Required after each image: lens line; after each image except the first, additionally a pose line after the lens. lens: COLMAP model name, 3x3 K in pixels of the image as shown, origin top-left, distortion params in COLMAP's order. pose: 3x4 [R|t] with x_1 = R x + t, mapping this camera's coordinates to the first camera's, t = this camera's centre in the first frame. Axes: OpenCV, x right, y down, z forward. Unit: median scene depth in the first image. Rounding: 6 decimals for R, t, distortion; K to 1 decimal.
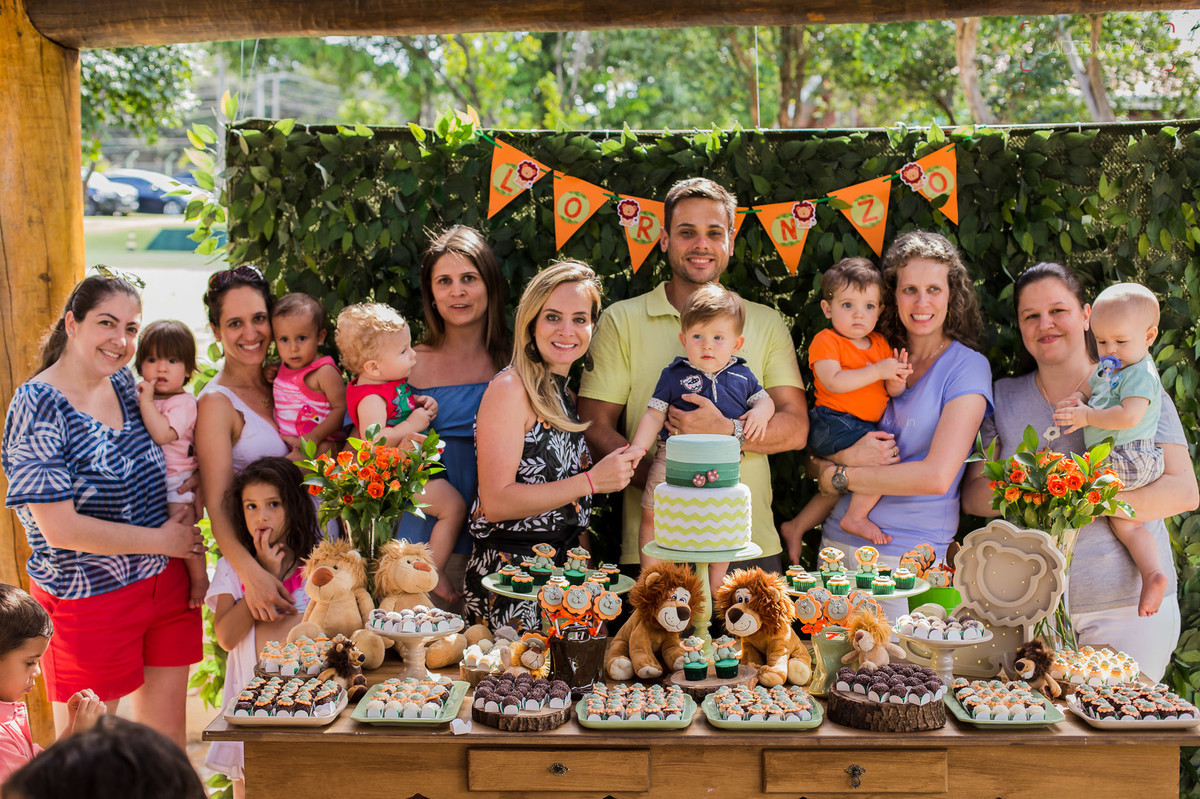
lens RADIAL K [[1766.8, 0, 590.9], [0, 1766.8, 397.2], [0, 0, 1]] dist [0.007647, 0.029619]
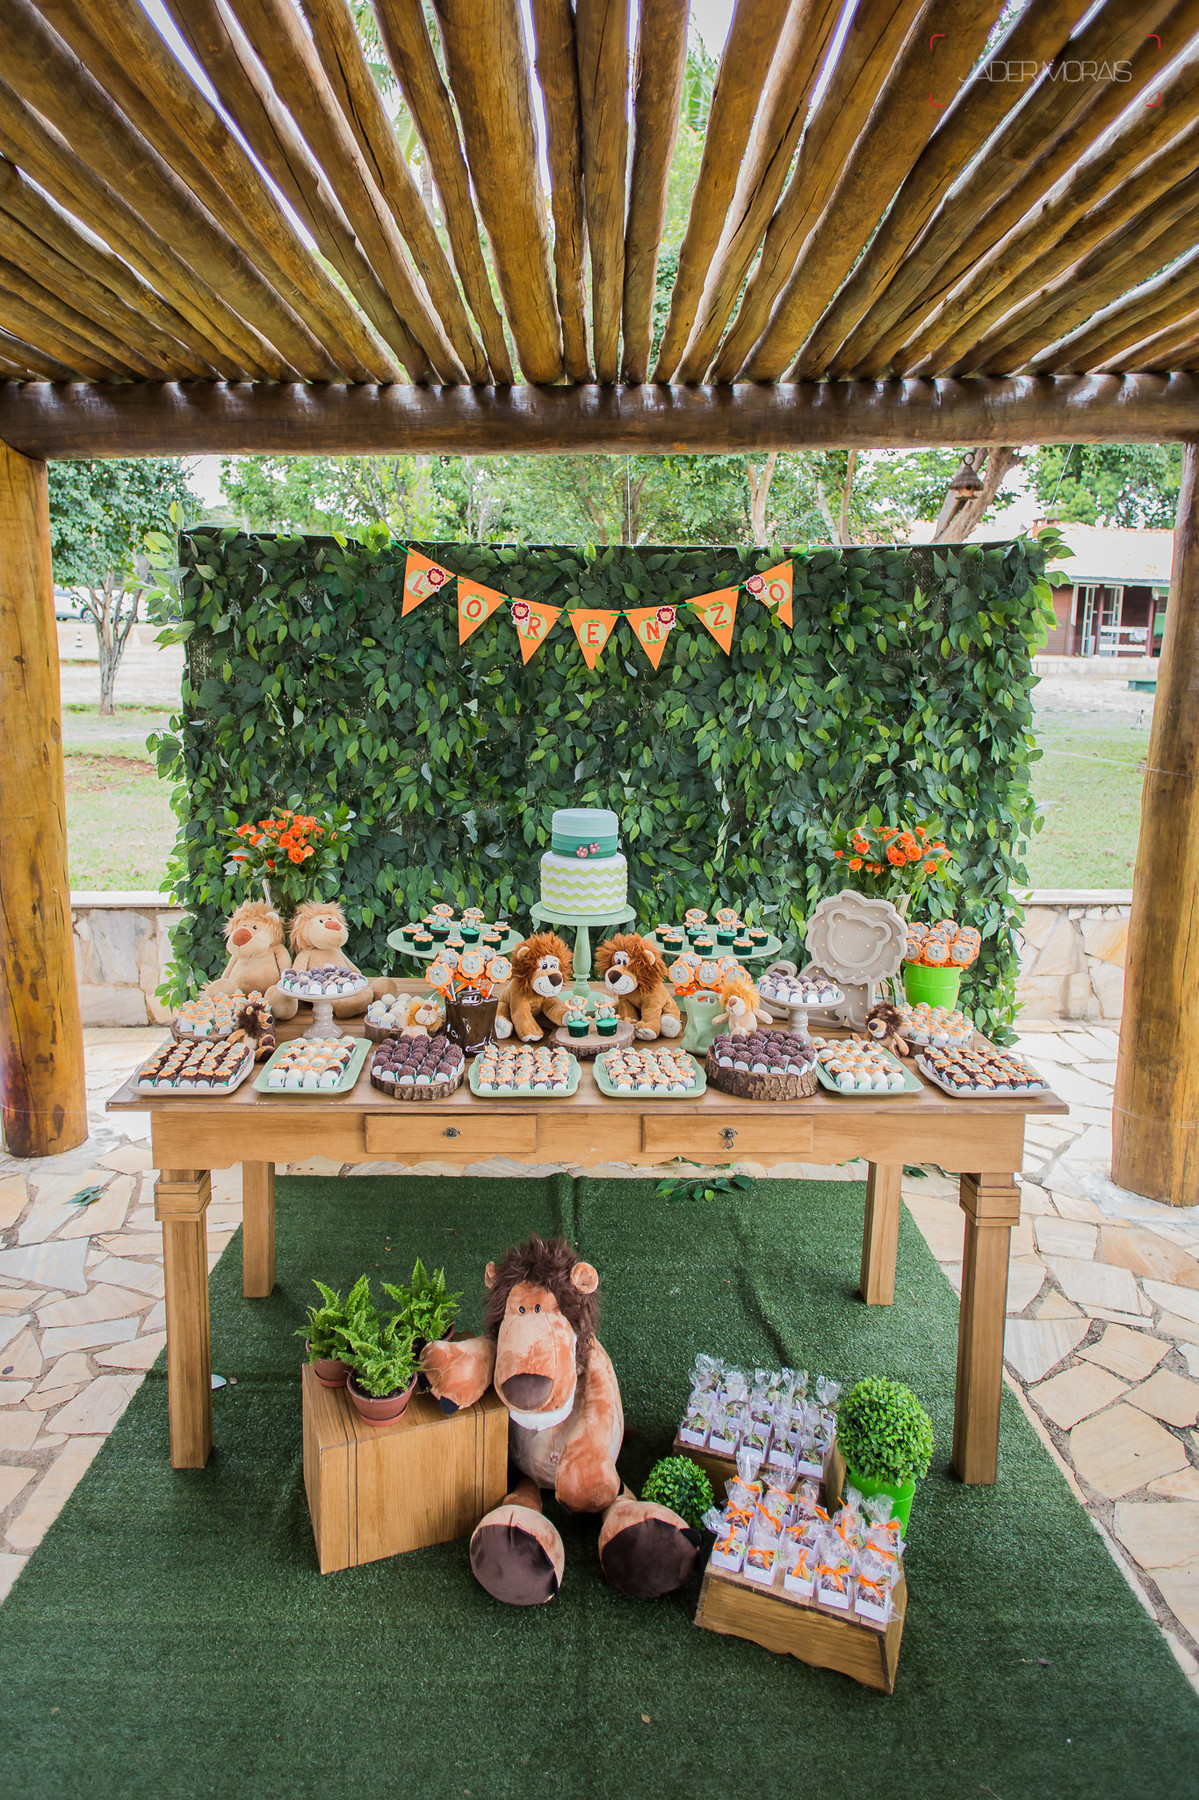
lens RADIAL K [[1080.9, 0, 557.5], [0, 1080.9, 844.0], [0, 0, 1]] dist [0.016592, 0.000692]
pose [[0.998271, 0.005412, 0.058529, 0.005472], [-0.010723, 0.995810, 0.090815, -0.019045], [-0.057792, -0.091285, 0.994146, 0.310041]]
